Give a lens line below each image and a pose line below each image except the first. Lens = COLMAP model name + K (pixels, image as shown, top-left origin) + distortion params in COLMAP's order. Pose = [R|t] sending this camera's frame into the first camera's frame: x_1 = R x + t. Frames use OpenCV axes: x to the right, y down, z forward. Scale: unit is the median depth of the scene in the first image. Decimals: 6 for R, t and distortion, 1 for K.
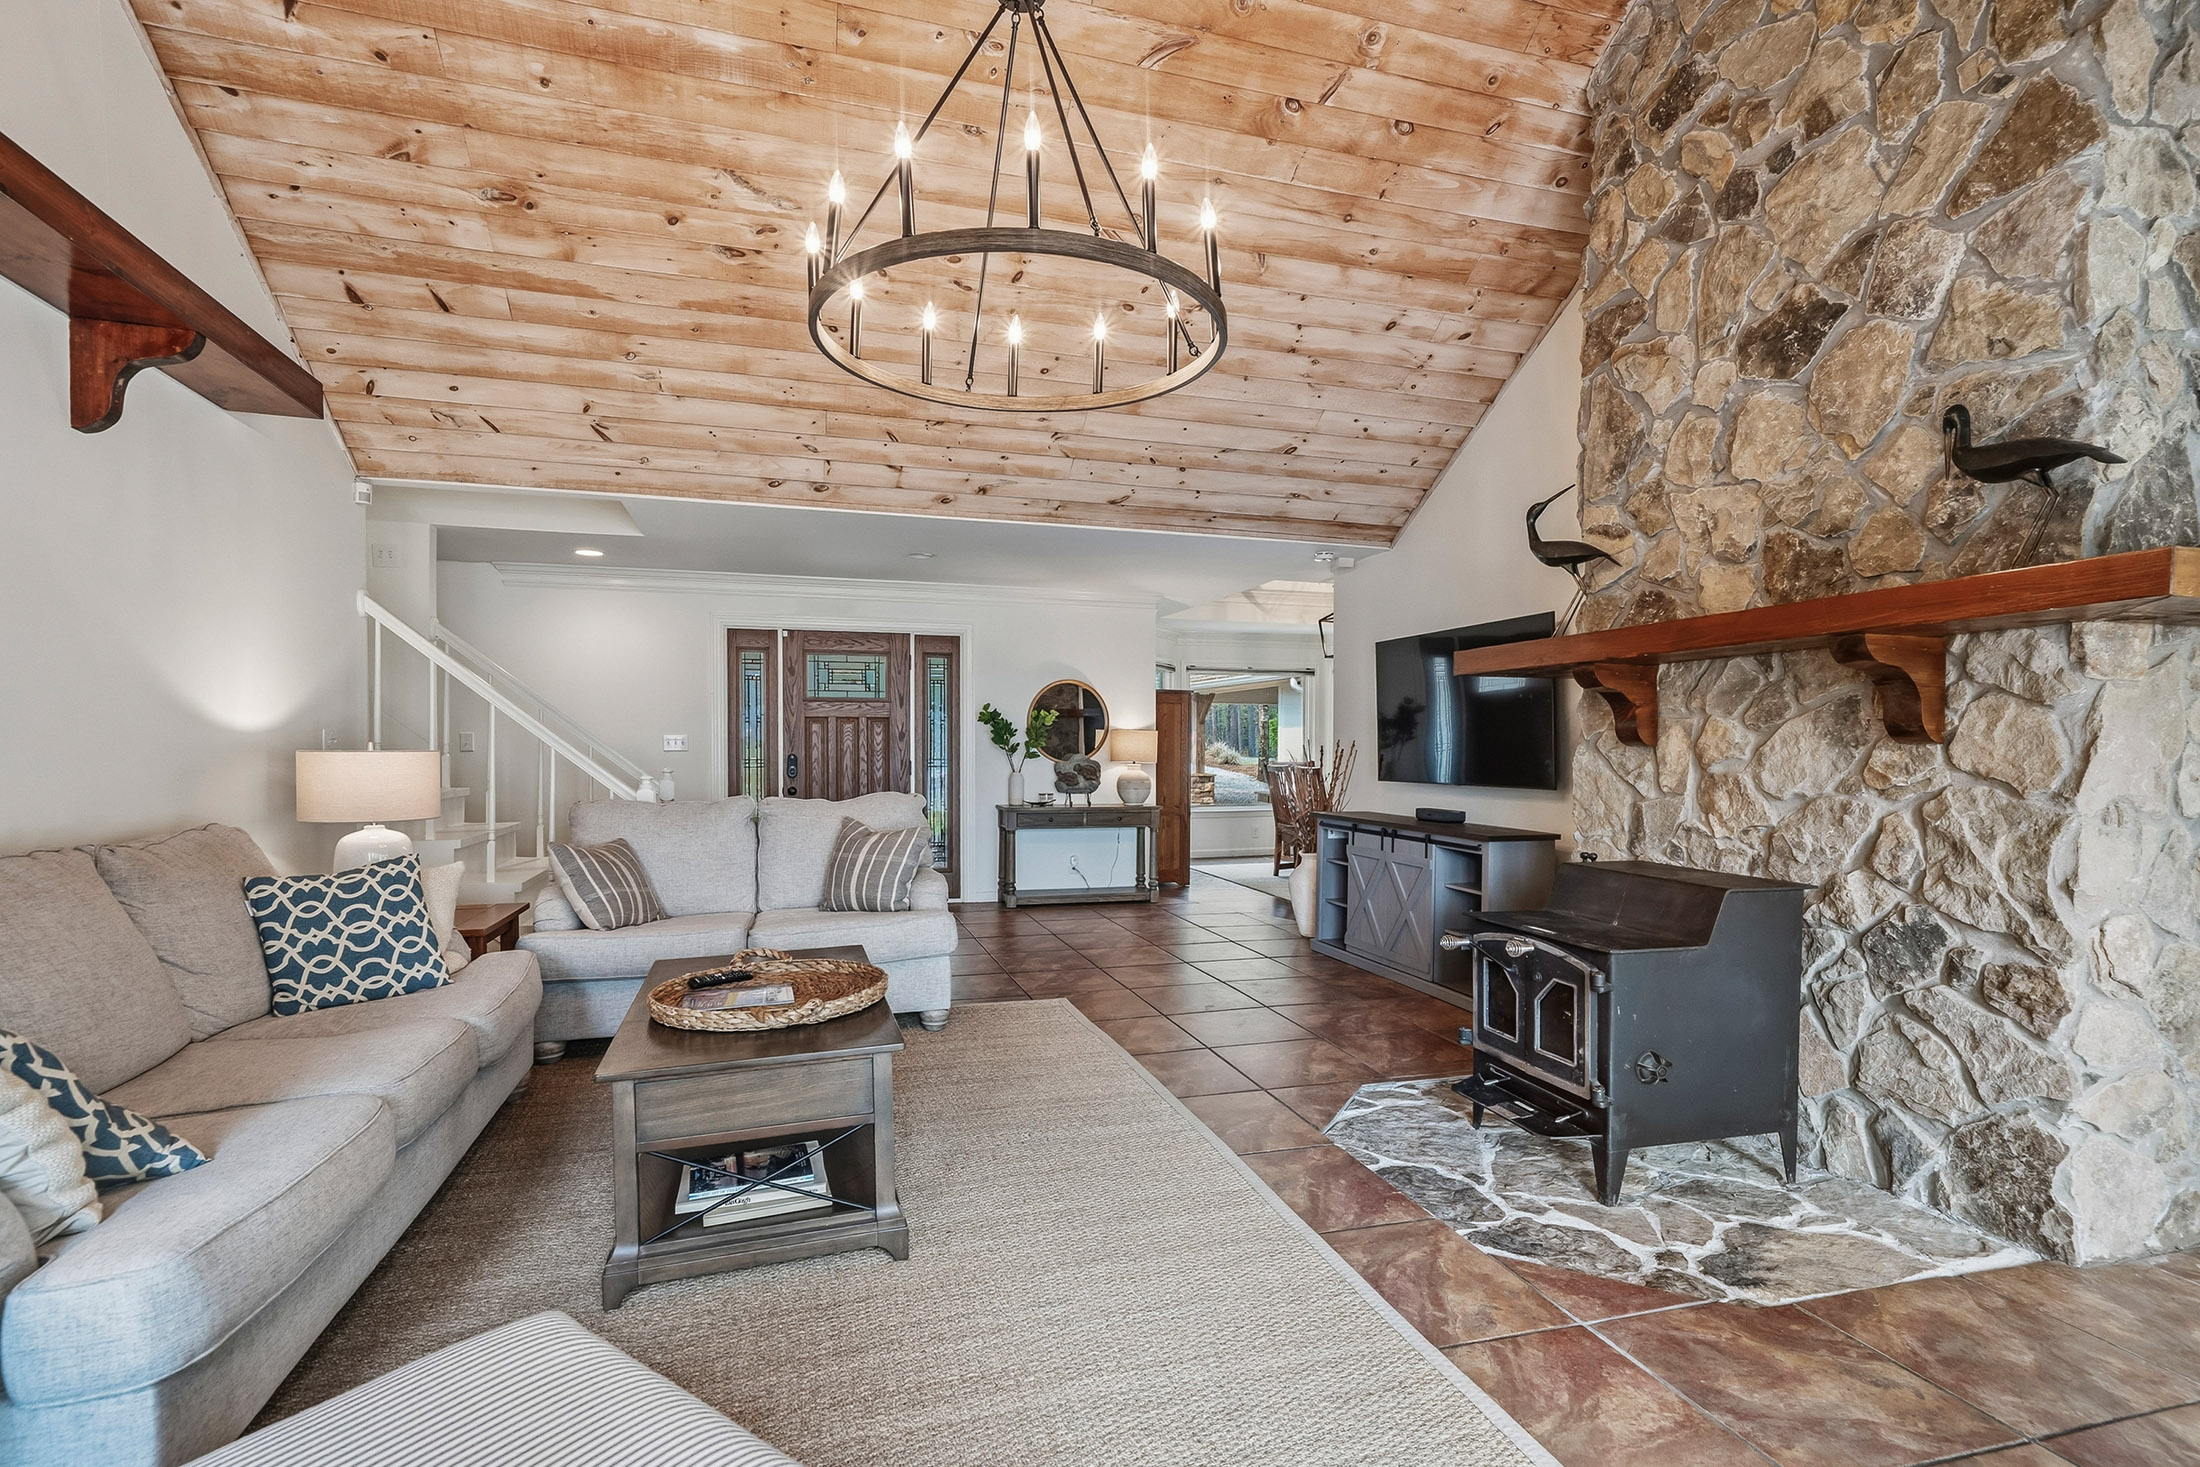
lens RADIAL K [[1026.1, 0, 1103.8], [0, 1026.1, 774.7], [0, 0, 1]] dist [0.011917, 0.000082]
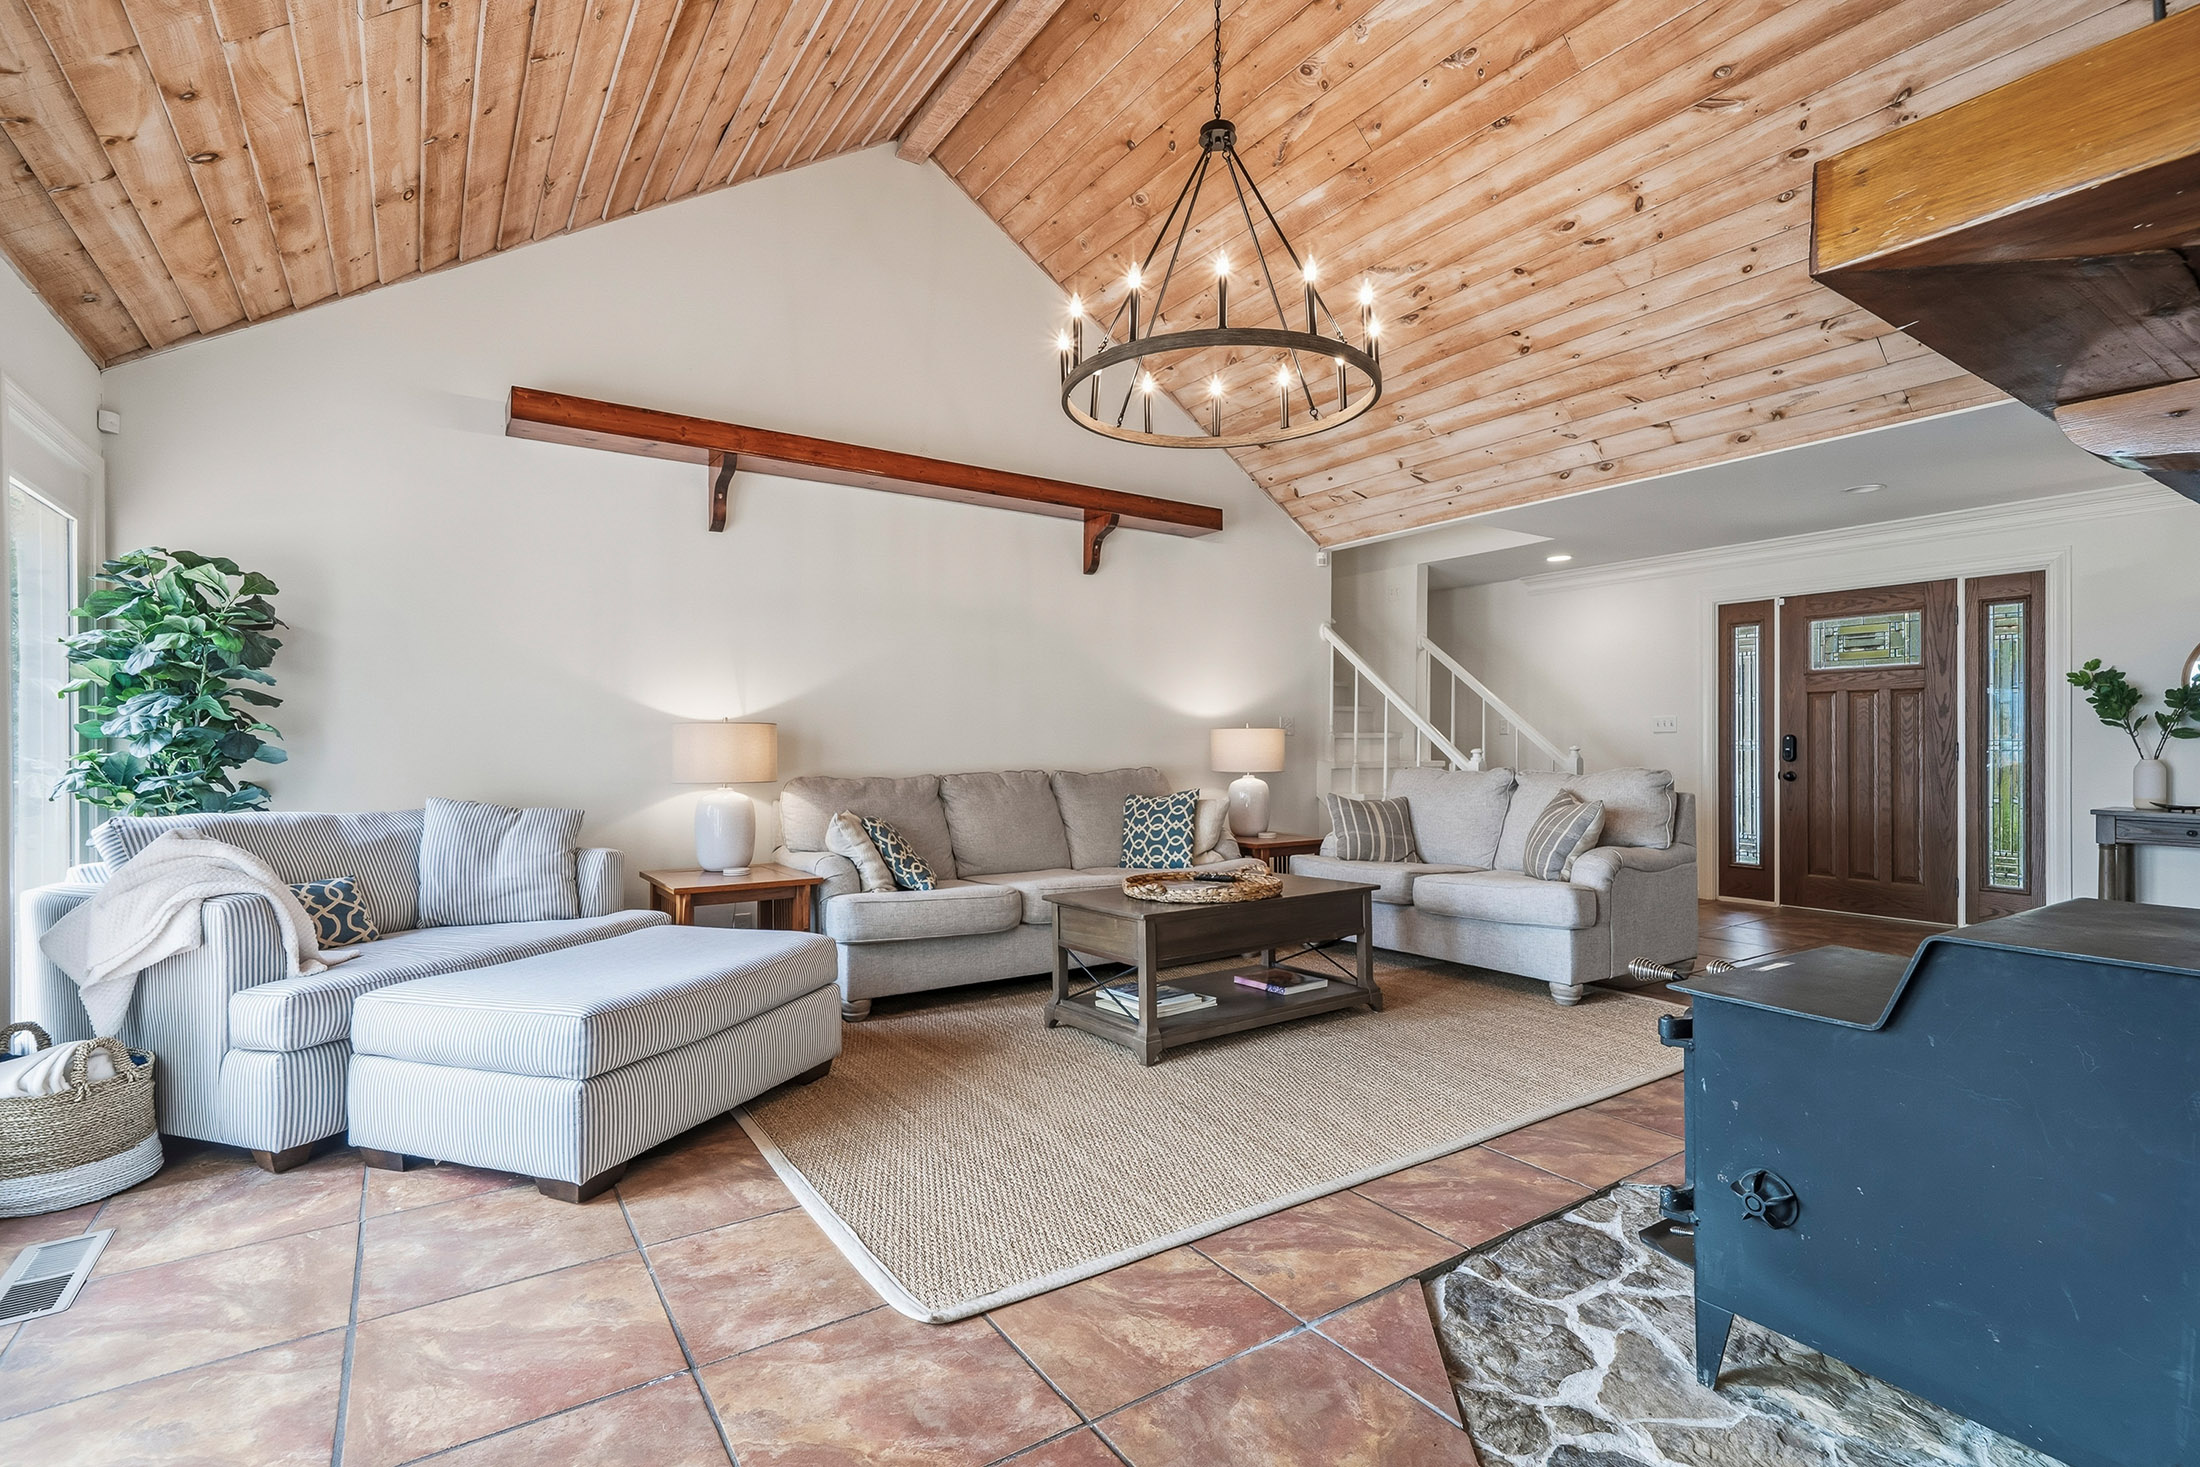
lens RADIAL K [[1019.3, 0, 1102.8], [0, 1019.3, 750.0], [0, 0, 1]] dist [0.009156, 0.001013]
pose [[0.297754, 0.004023, -0.954634, 0.828540], [-0.023651, 0.999715, -0.003164, 0.023036], [0.954350, 0.023520, 0.297764, 0.360083]]
